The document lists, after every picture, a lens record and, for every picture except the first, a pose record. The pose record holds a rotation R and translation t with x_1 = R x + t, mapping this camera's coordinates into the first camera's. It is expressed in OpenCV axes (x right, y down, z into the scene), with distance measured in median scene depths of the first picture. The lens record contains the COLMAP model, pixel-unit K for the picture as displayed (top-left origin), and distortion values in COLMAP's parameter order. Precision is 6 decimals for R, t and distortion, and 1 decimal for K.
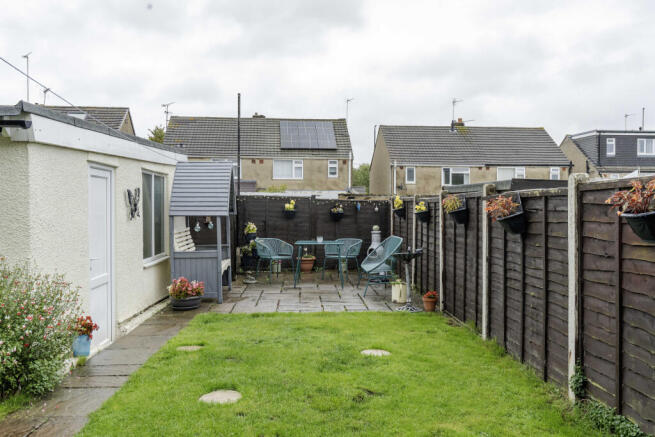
lens RADIAL K [[588.6, 0, 327.1], [0, 588.6, 217.0], [0, 0, 1]] dist [-0.000516, 0.010520]
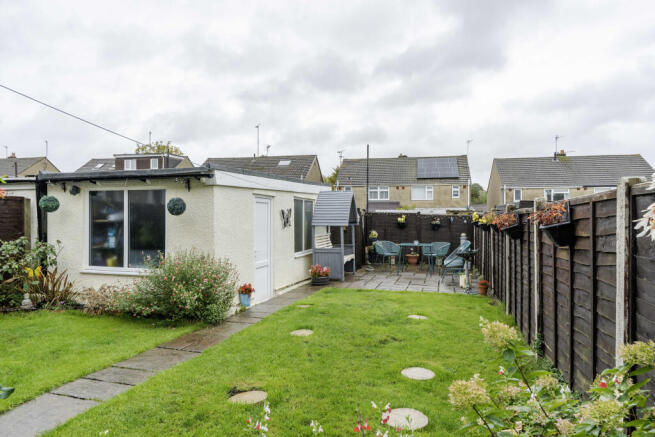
lens RADIAL K [[417.4, 0, 327.8], [0, 417.4, 219.6], [0, 0, 1]] dist [-0.009931, 0.000578]
pose [[0.946725, 0.000085, -0.322043, 0.135793], [-0.005354, 0.999866, -0.015475, -0.001354], [0.321999, 0.016375, 0.946599, -0.059550]]
